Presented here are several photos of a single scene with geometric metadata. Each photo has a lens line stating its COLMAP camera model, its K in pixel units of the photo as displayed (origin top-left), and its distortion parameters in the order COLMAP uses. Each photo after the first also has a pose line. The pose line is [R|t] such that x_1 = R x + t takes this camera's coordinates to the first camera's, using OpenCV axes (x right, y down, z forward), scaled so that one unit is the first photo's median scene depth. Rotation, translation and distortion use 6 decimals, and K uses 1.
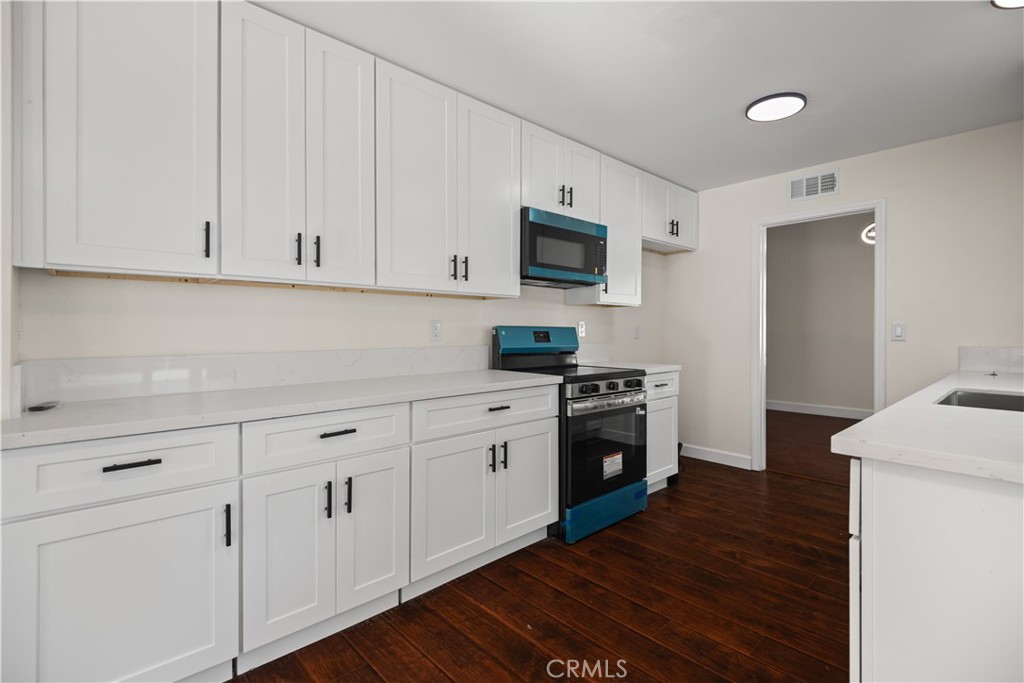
lens RADIAL K [[473.6, 0, 510.9], [0, 473.6, 331.5], [0, 0, 1]] dist [0.014613, -0.000240]
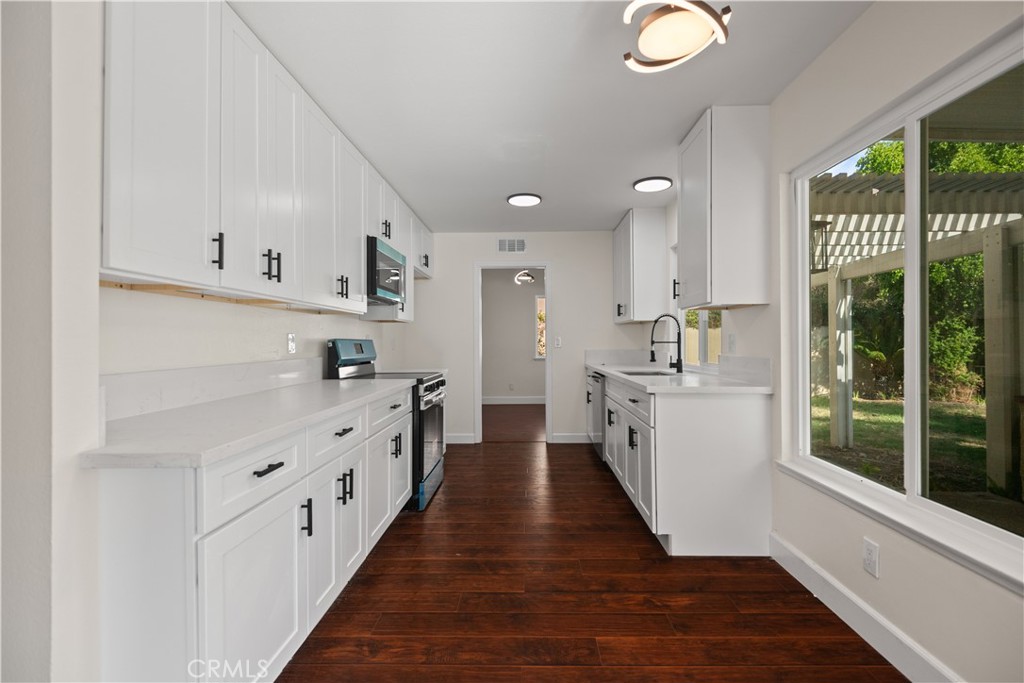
lens RADIAL K [[479.2, 0, 512.0], [0, 479.2, 341.5], [0, 0, 1]] dist [0.001517, 0.000012]
pose [[0.699428, -0.004722, 0.714687, -0.608783], [0.008674, 0.999961, -0.001882, -0.000009], [-0.714650, 0.007515, 0.699442, -0.071245]]
